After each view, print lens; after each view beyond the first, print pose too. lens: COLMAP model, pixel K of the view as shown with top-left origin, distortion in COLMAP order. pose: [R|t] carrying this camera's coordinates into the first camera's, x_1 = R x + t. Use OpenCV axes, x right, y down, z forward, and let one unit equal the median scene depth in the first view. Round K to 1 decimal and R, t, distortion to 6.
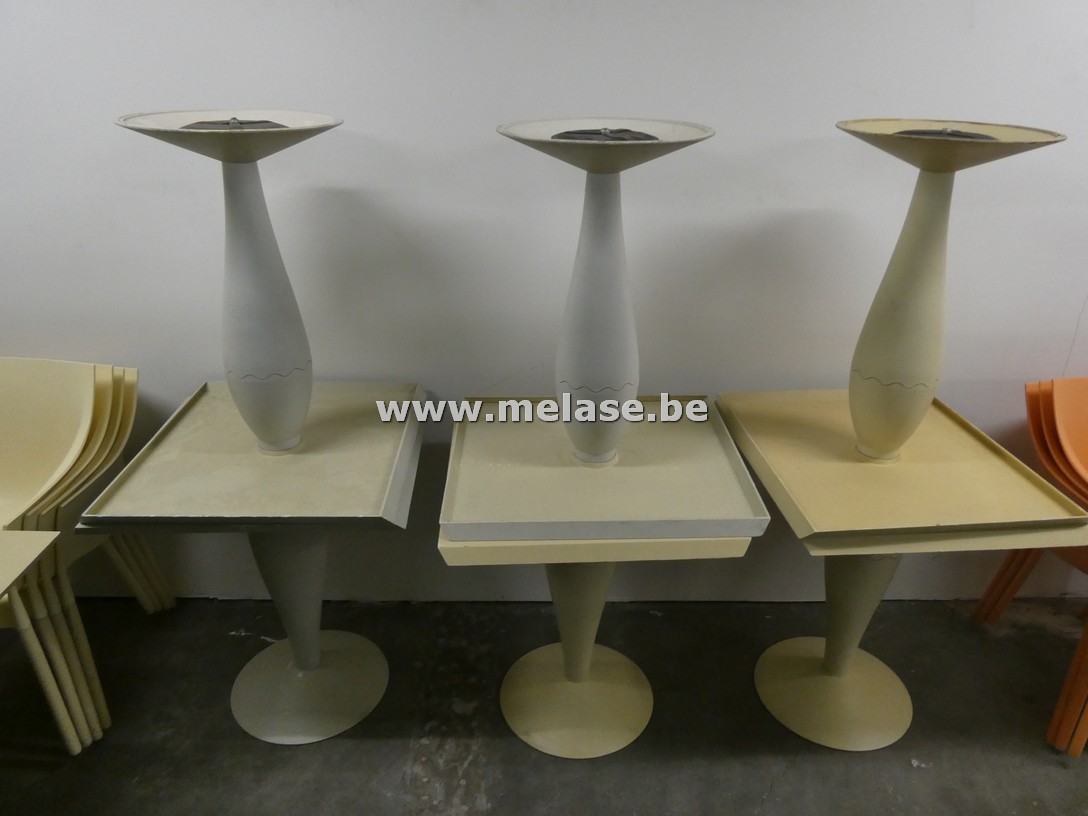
lens RADIAL K [[774.7, 0, 543.9], [0, 774.7, 412.9], [0, 0, 1]] dist [0.005501, 0.005743]
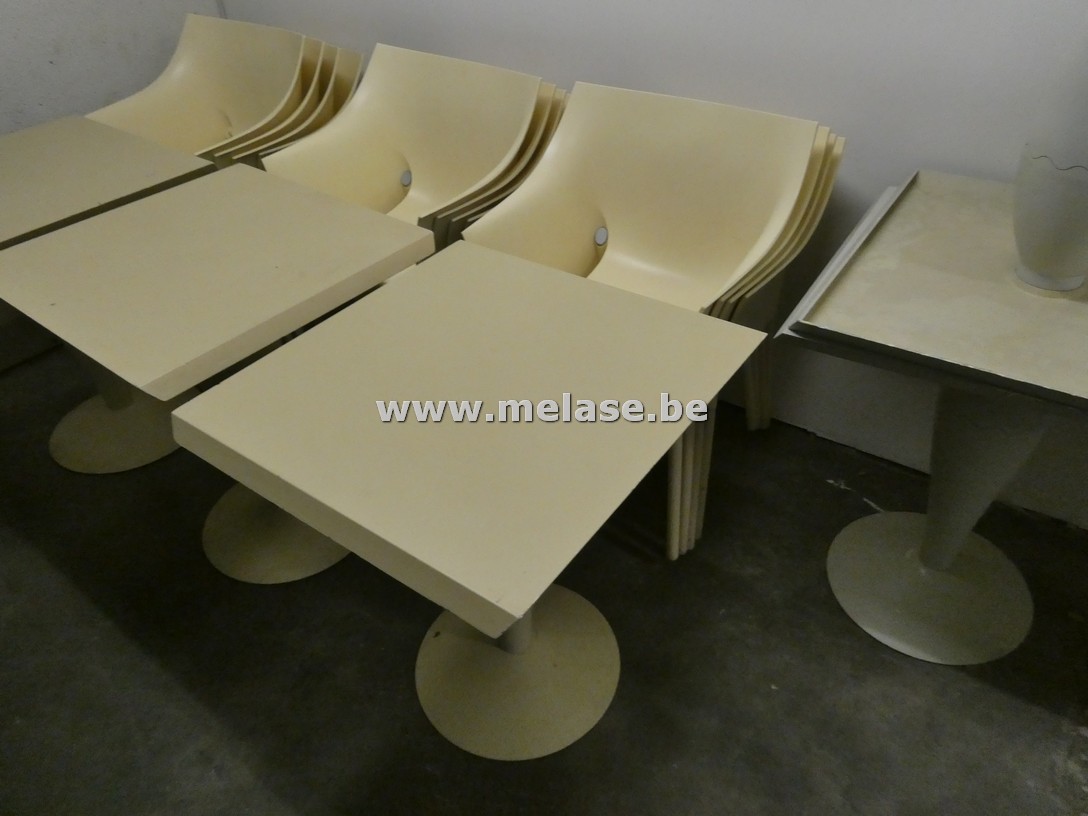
lens RADIAL K [[774.7, 0, 543.5], [0, 774.7, 405.8], [0, 0, 1]] dist [0.005501, 0.005743]
pose [[0.793132, 0.312339, -0.522864, -0.283033], [-0.187618, 0.942039, 0.278141, 0.035673], [0.579432, -0.122503, 0.805761, 0.177708]]
